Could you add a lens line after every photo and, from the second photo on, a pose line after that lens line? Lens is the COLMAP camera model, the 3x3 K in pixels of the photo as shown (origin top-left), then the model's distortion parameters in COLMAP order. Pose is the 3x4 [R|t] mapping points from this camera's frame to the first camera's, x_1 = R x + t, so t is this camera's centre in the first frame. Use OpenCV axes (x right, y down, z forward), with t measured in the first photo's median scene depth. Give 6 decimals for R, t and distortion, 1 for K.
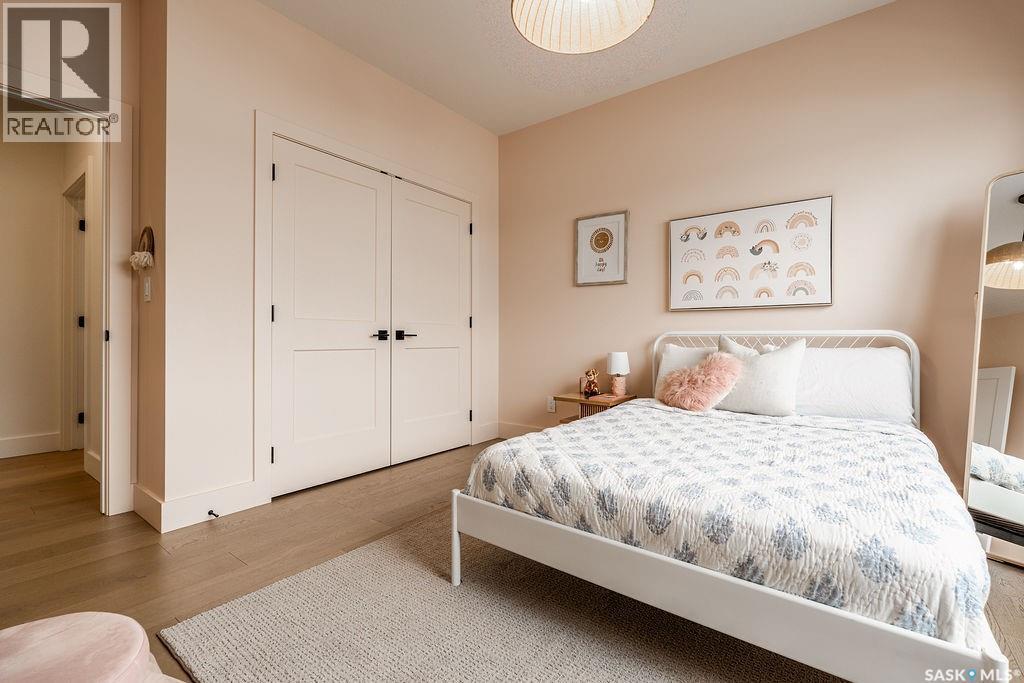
lens RADIAL K [[449.1, 0, 512.0], [0, 449.1, 341.5], [0, 0, 1]] dist [-0.004572, -0.000529]
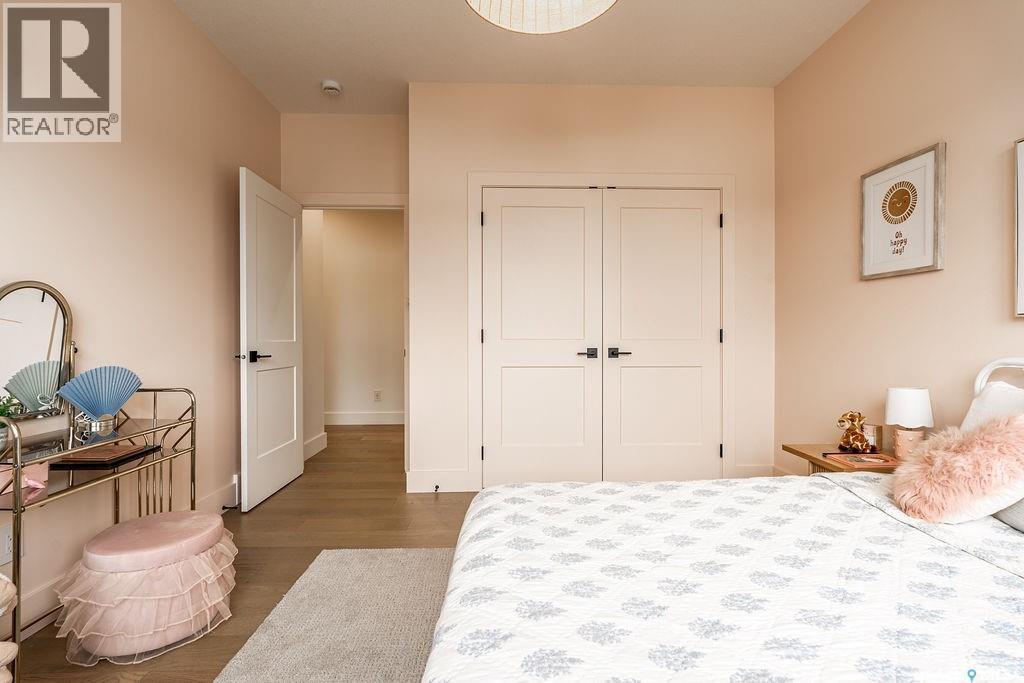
lens RADIAL K [[475.7, 0, 512.0], [0, 475.7, 341.5], [0, 0, 1]] dist [-0.002555, -0.000165]
pose [[0.629506, 0.002588, -0.776991, 0.382573], [-0.001766, 0.999997, 0.001899, -0.038031], [0.776994, 0.000177, 0.629509, 0.189223]]
